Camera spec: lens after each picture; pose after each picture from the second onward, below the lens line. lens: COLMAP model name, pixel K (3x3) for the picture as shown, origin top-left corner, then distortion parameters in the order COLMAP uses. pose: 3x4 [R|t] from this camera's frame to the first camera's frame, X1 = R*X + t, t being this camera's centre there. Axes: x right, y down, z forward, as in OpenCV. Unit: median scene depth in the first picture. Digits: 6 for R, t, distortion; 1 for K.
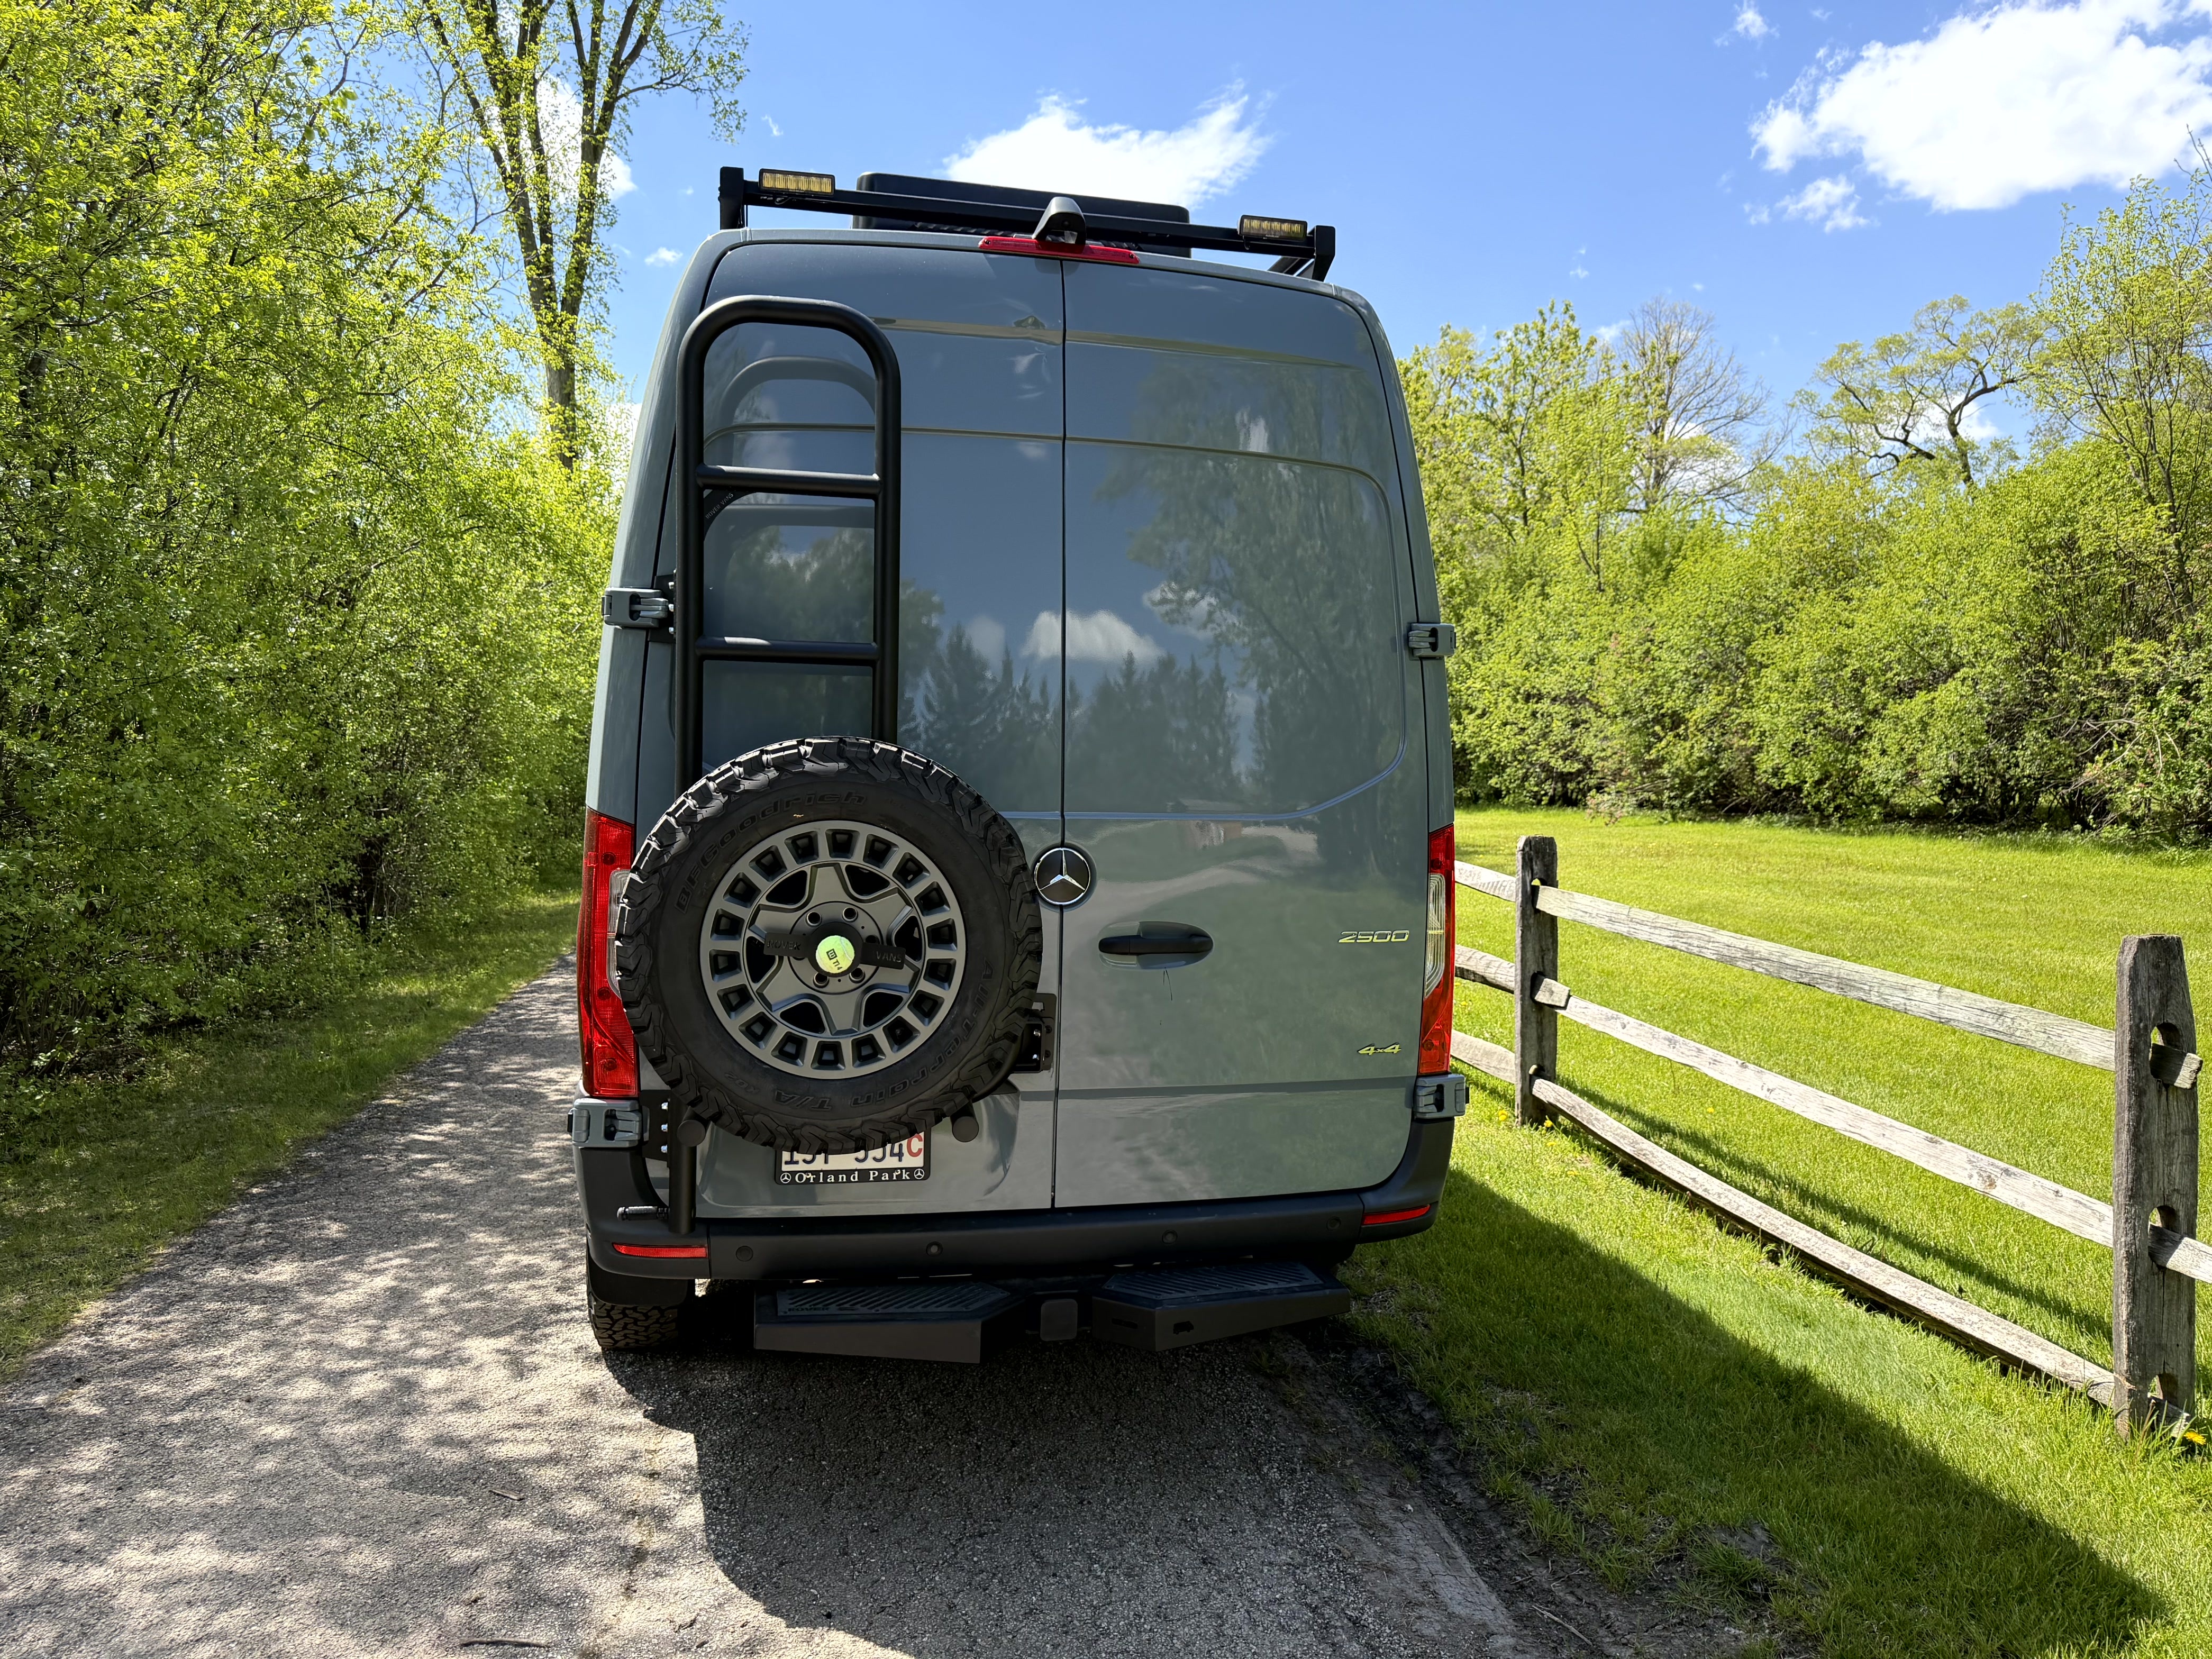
lens RADIAL K [[1668.5, 0, 1107.1], [0, 1668.5, 825.8], [0, 0, 1]] dist [0.088431, -0.132524]
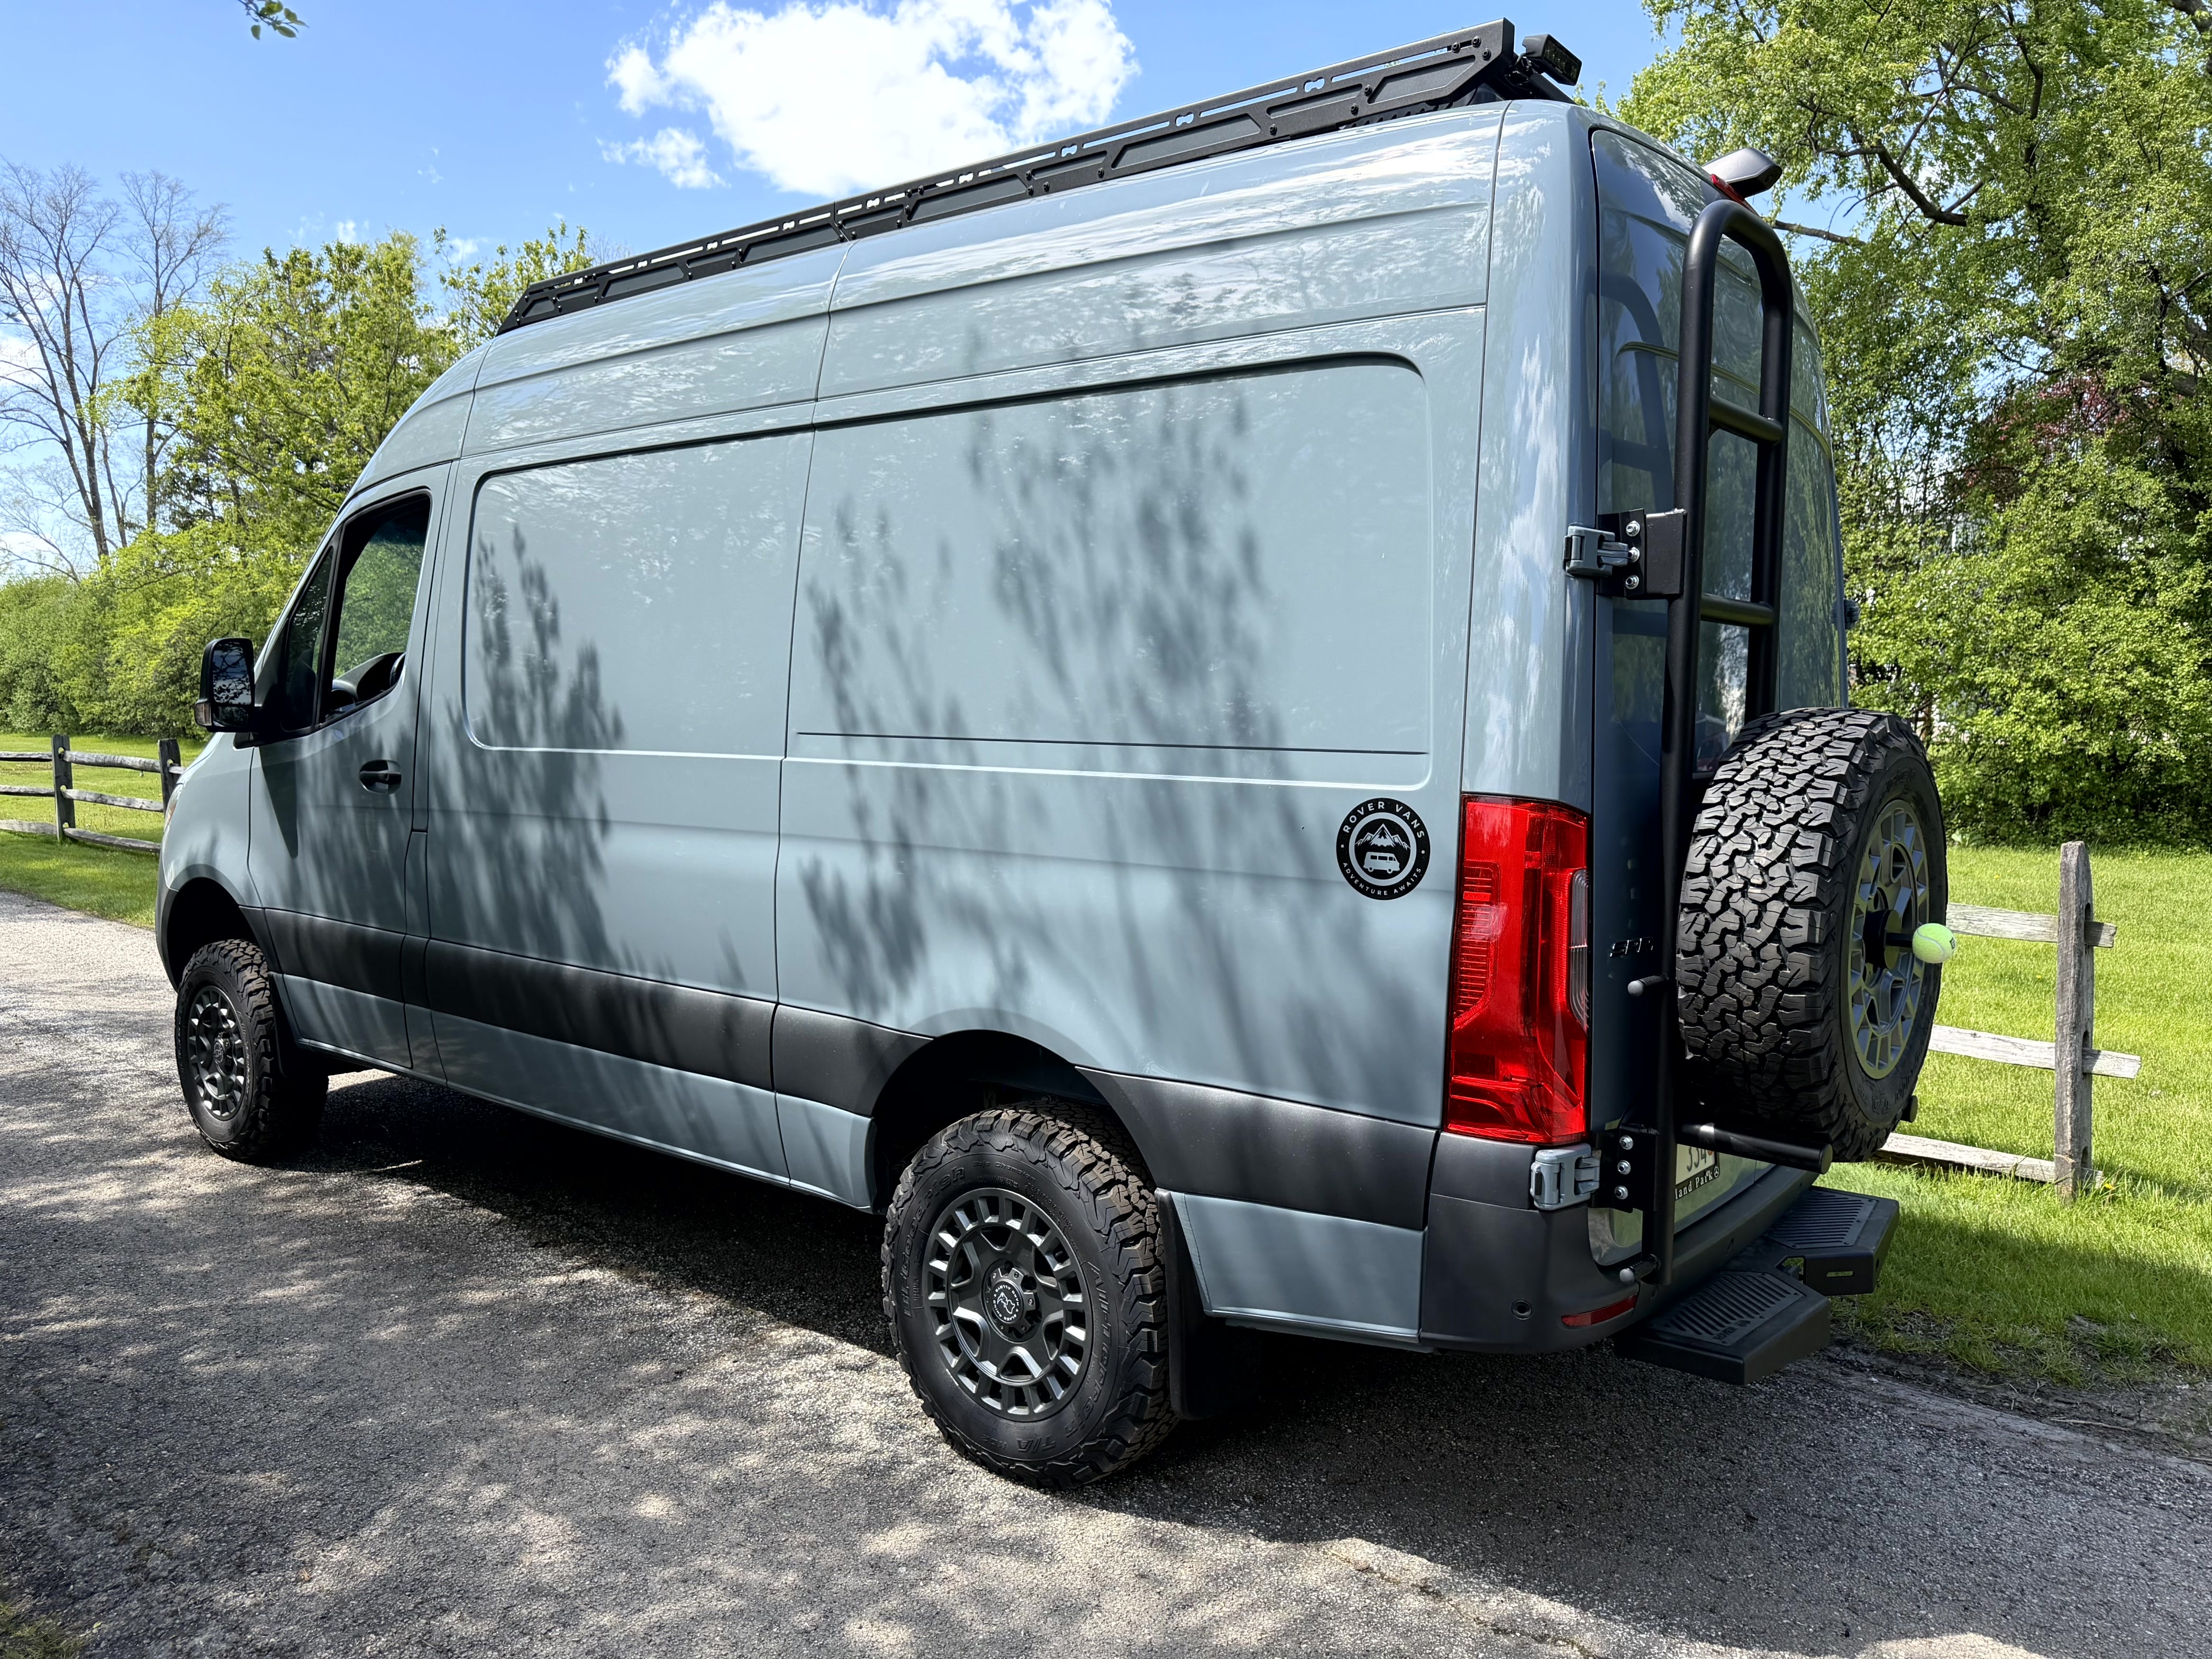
lens RADIAL K [[1668.5, 0, 1107.1], [0, 1668.5, 825.8], [0, 0, 1]] dist [0.088431, -0.132524]
pose [[0.739991, -0.049617, 0.670784, -0.761981], [0.022136, 0.998532, 0.049440, -0.030480], [-0.672252, -0.021736, 0.740003, 0.409302]]
